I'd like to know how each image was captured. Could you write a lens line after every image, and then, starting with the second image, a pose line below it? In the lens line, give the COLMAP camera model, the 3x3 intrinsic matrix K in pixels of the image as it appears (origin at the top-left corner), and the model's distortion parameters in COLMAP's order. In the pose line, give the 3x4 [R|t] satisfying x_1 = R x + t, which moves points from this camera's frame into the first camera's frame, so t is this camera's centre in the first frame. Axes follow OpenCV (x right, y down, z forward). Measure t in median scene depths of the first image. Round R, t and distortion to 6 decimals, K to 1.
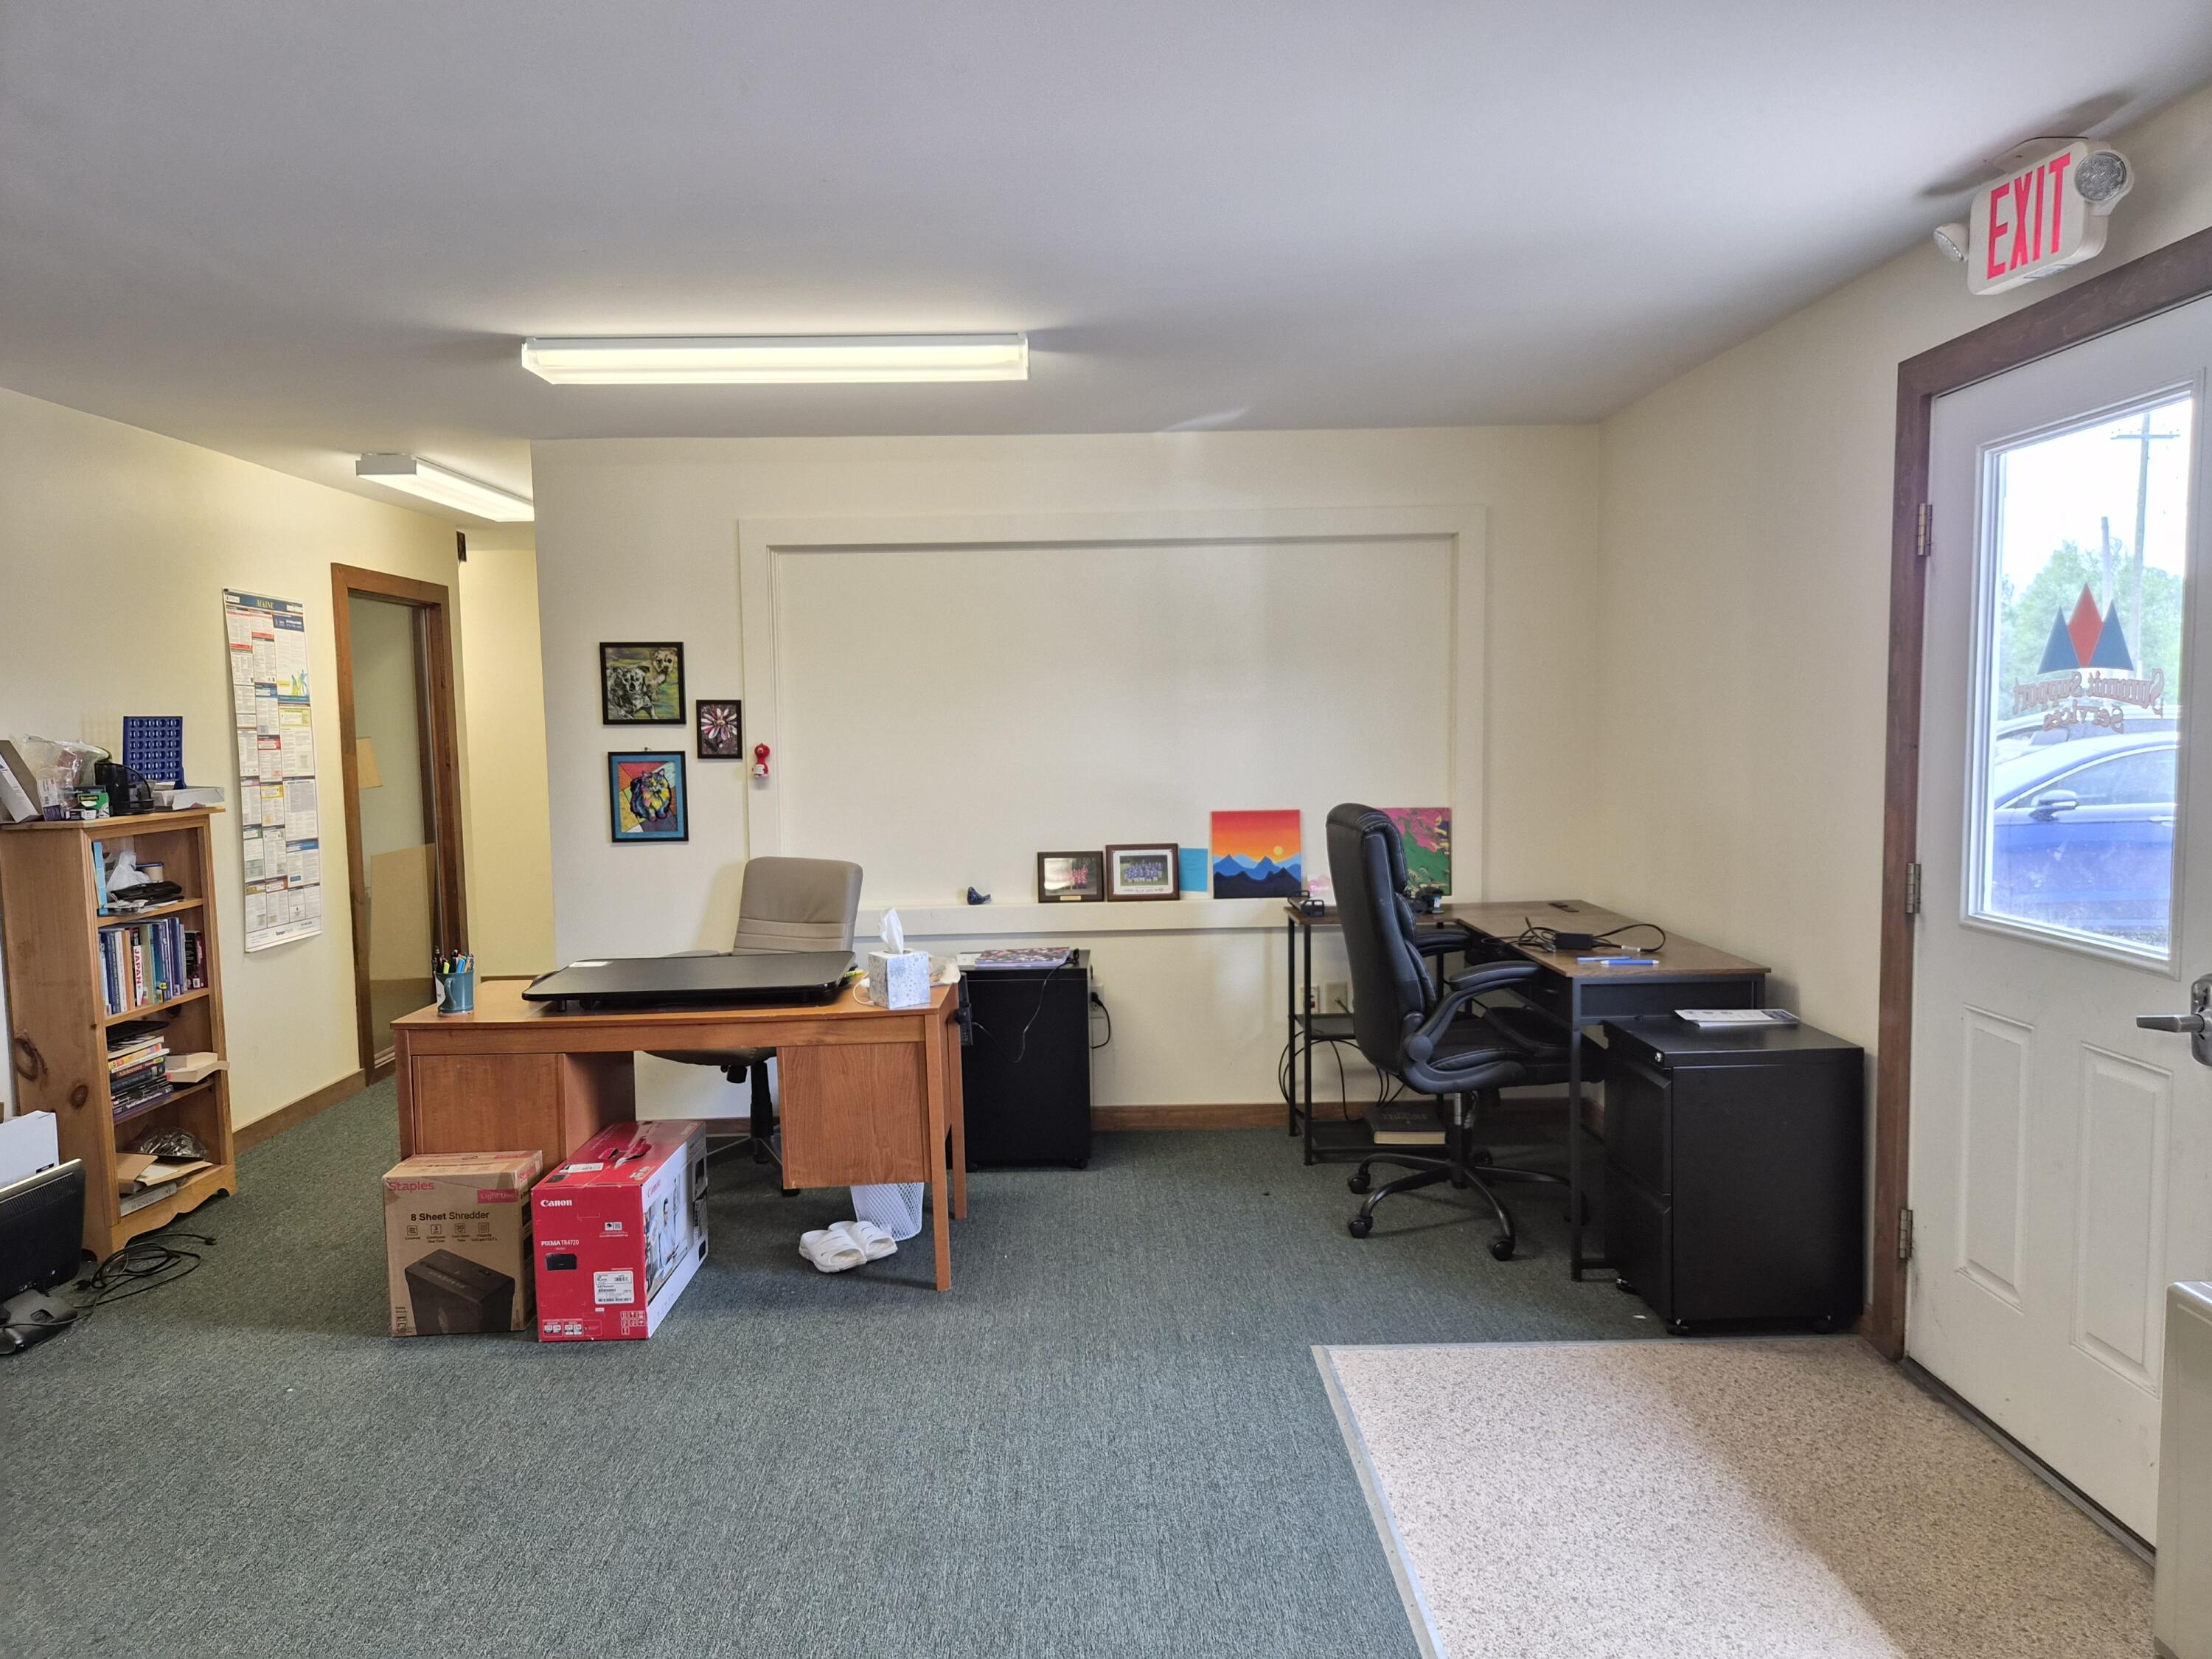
lens RADIAL K [[1472.0, 0, 1108.6], [0, 1472.0, 834.4], [0, 0, 1]] dist [0.000871, 0.000222]
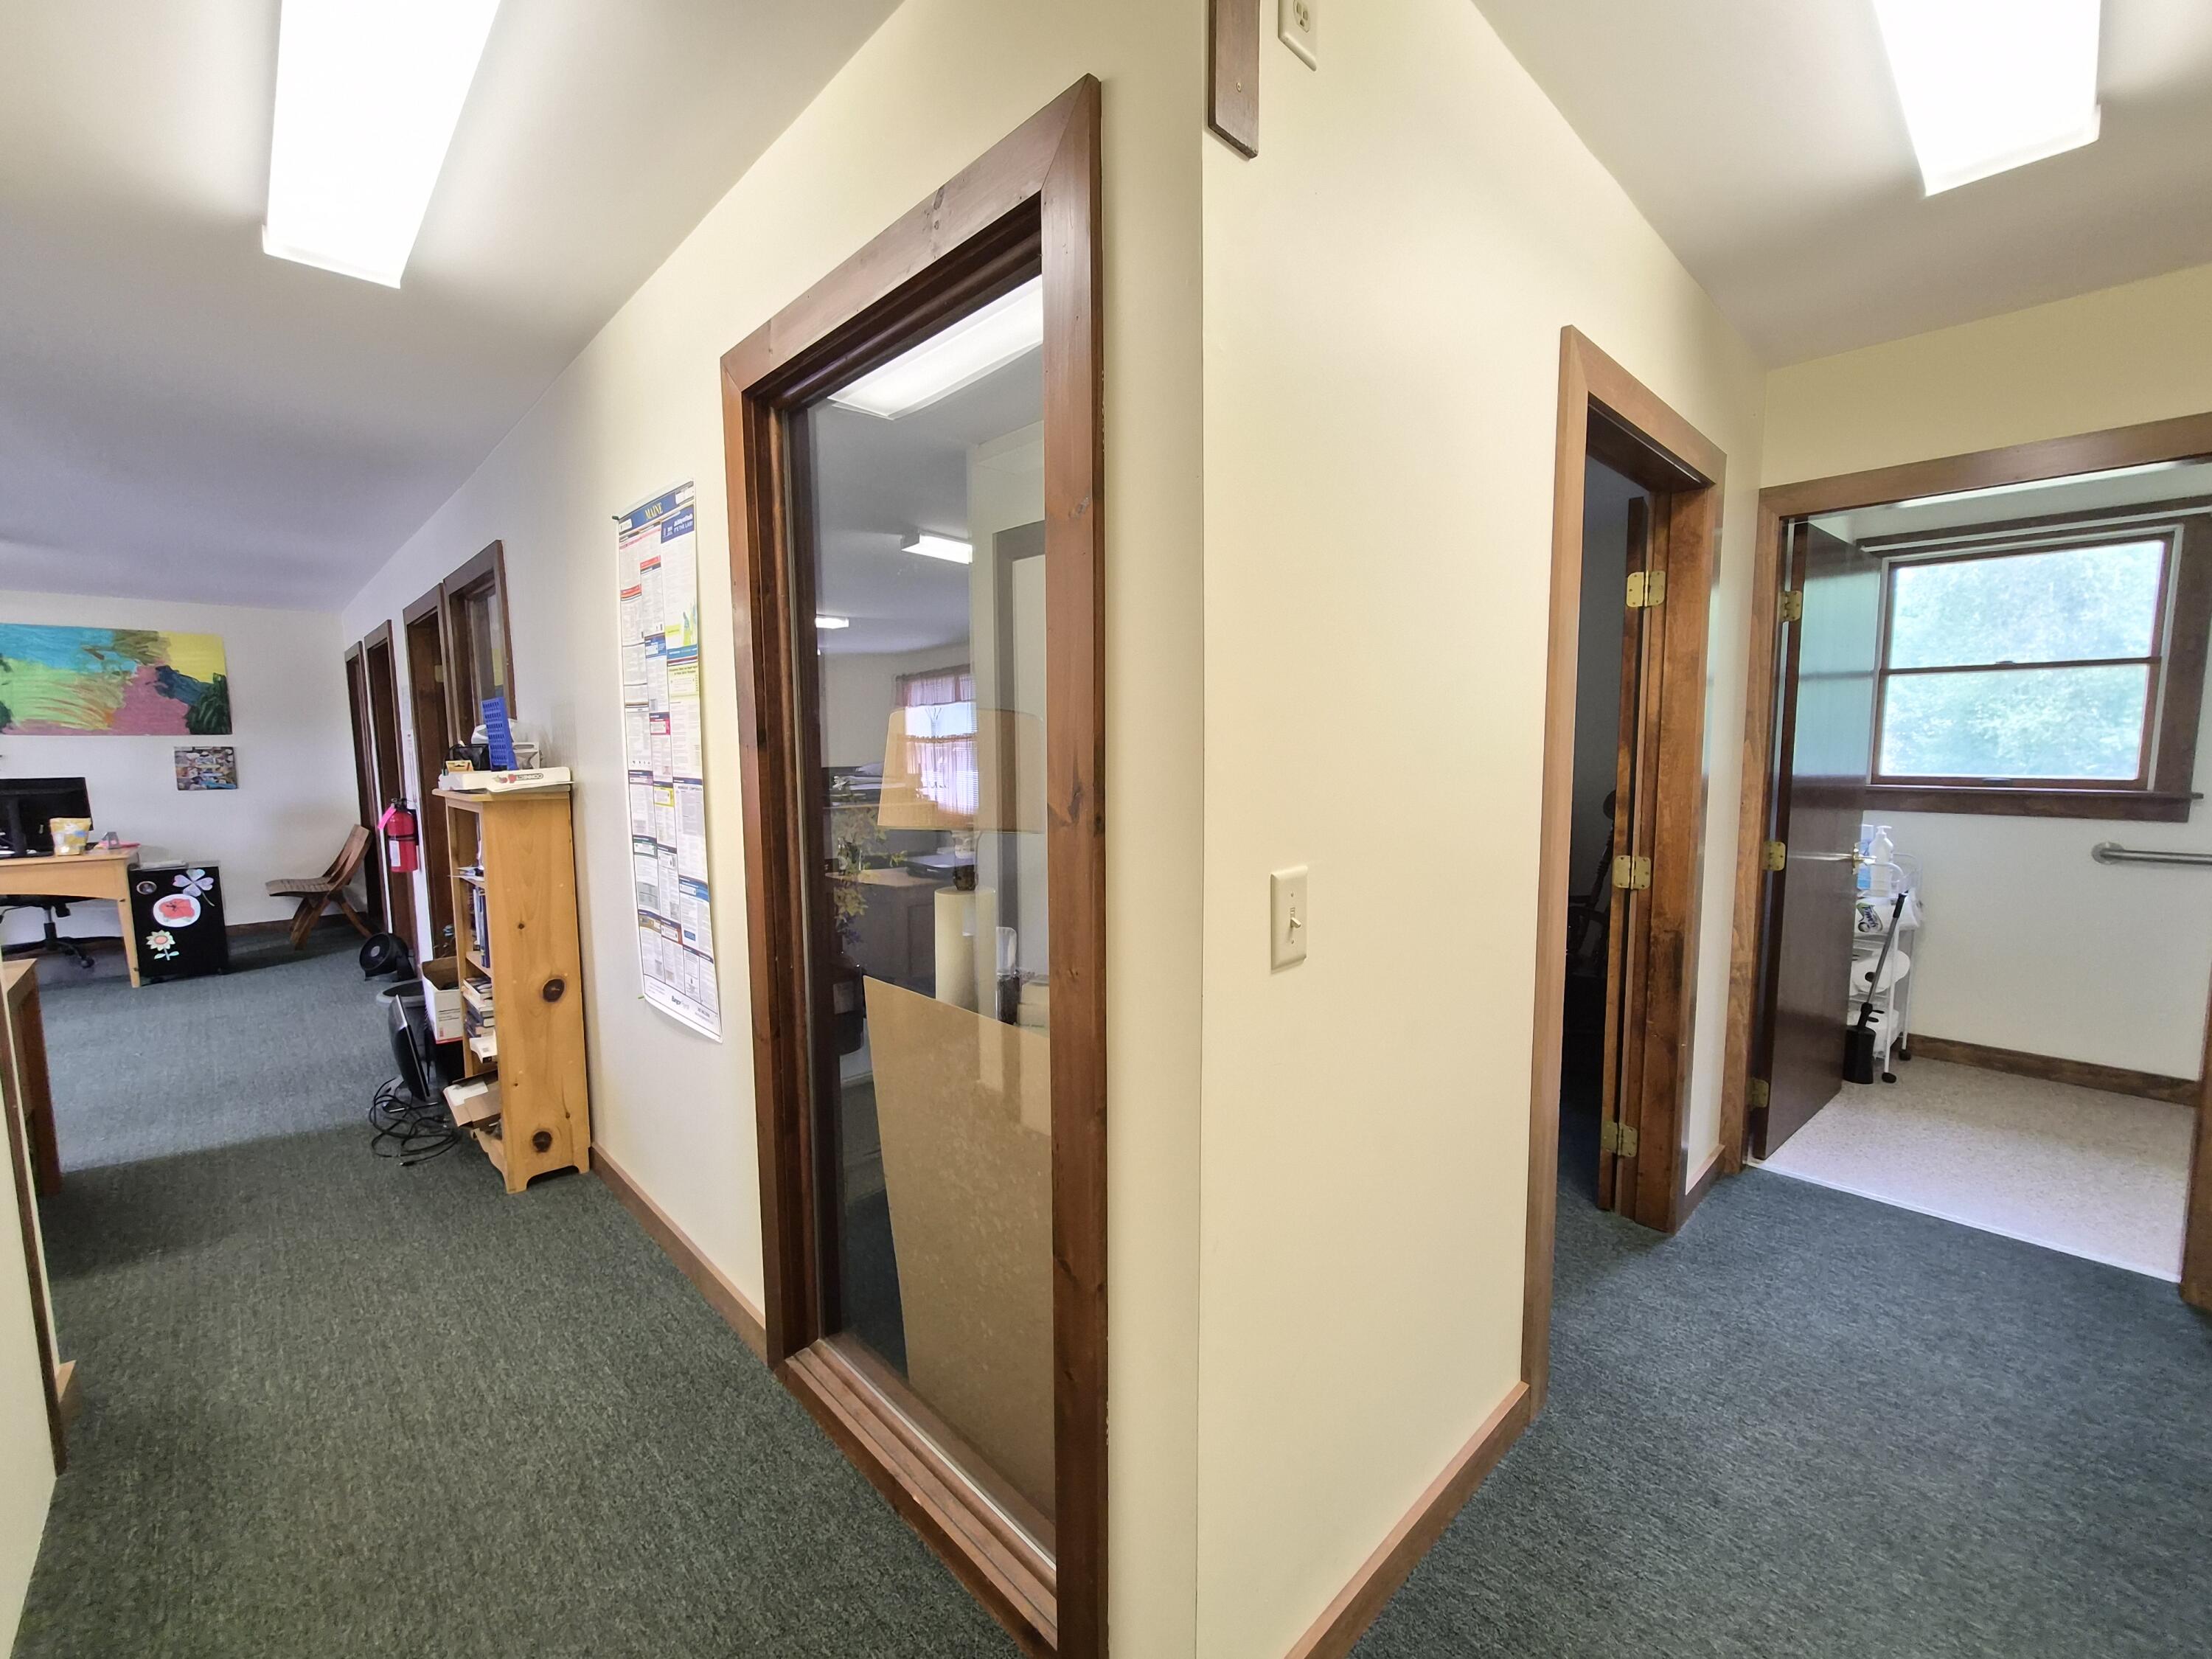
lens RADIAL K [[889.4, 0, 1106.9], [0, 889.4, 831.7], [0, 0, 1]] dist [-0.001759, -0.000132]
pose [[-0.723655, 0.094031, -0.683726, -0.432240], [-0.032474, 0.984939, 0.169827, -0.089212], [0.689397, 0.145099, -0.709703, 1.430350]]
